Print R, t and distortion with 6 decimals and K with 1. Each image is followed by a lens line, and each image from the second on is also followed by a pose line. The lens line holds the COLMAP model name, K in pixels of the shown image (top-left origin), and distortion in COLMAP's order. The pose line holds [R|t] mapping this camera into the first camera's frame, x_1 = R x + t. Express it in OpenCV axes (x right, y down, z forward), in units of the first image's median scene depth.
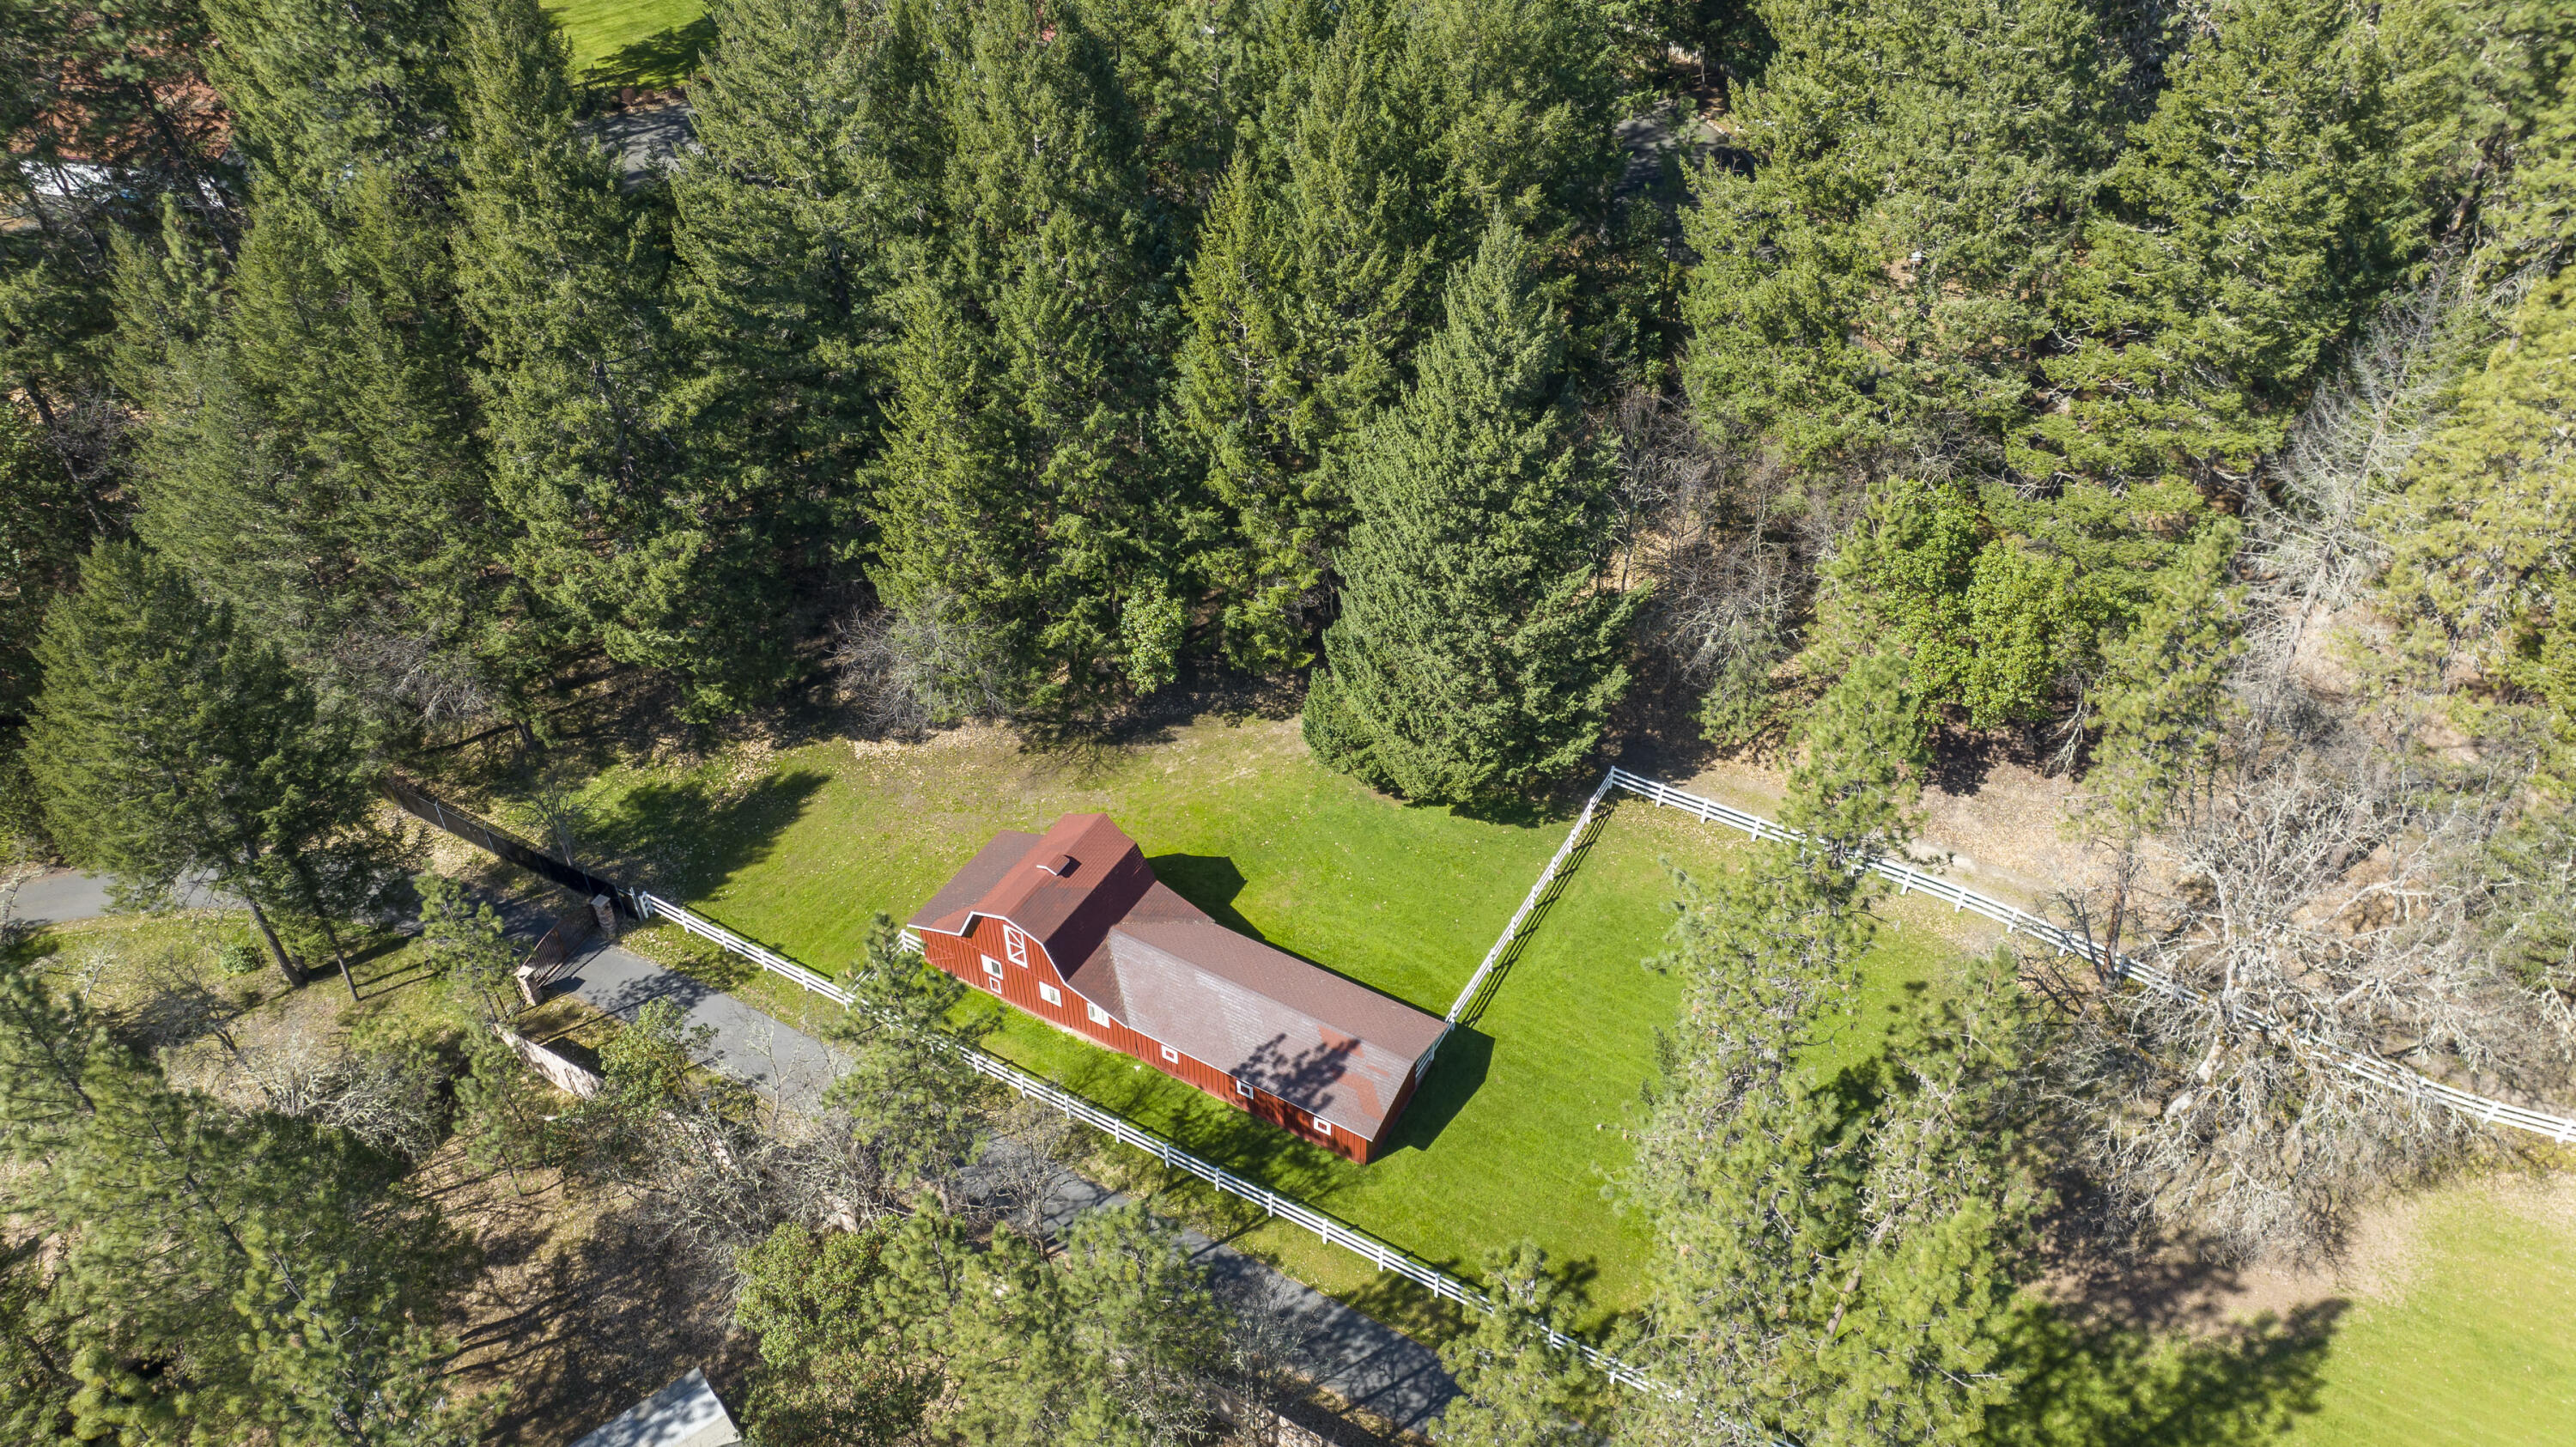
lens RADIAL K [[1837.6, 0, 1290.7], [0, 1837.6, 722.7], [0, 0, 1]] dist [0.011526, 0.002258]
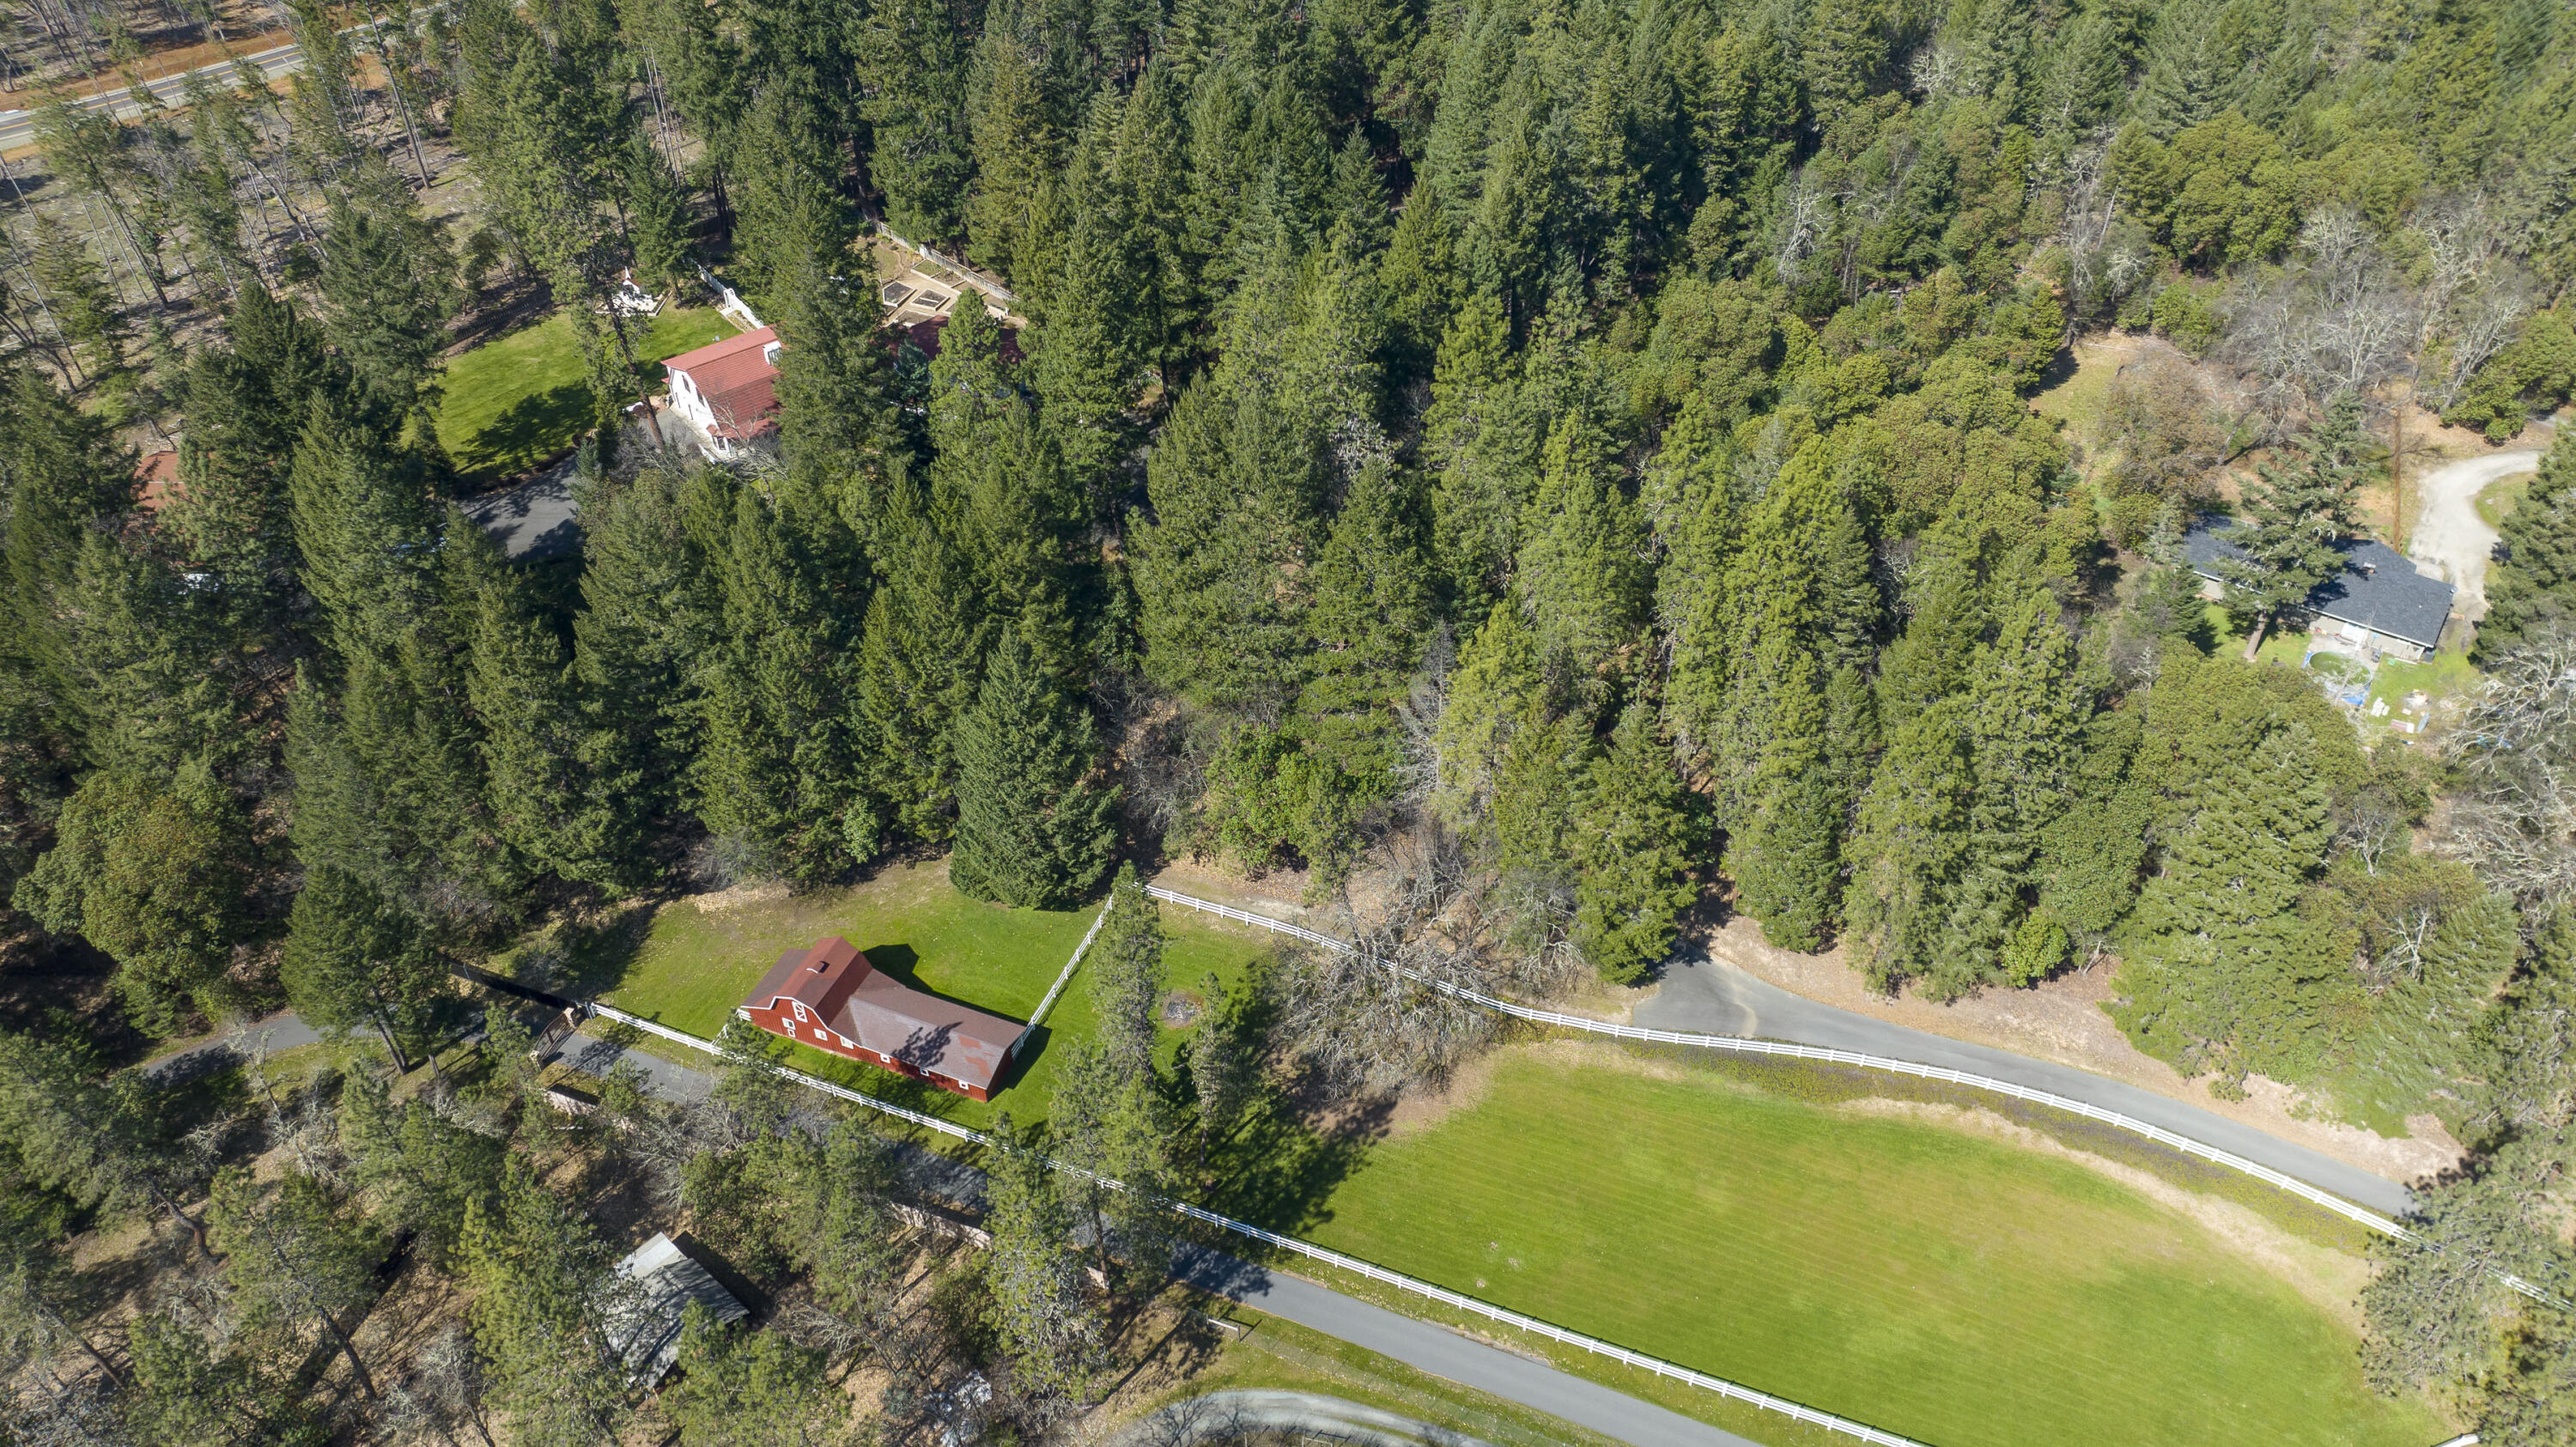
lens RADIAL K [[1837.6, 0, 1284.5], [0, 1837.6, 725.2], [0, 0, 1]] dist [0.011526, 0.002258]
pose [[0.989497, -0.092125, 0.111398, 0.158543], [0.090498, 0.995704, 0.019581, -0.161252], [-0.112724, -0.009294, 0.993583, -0.928411]]
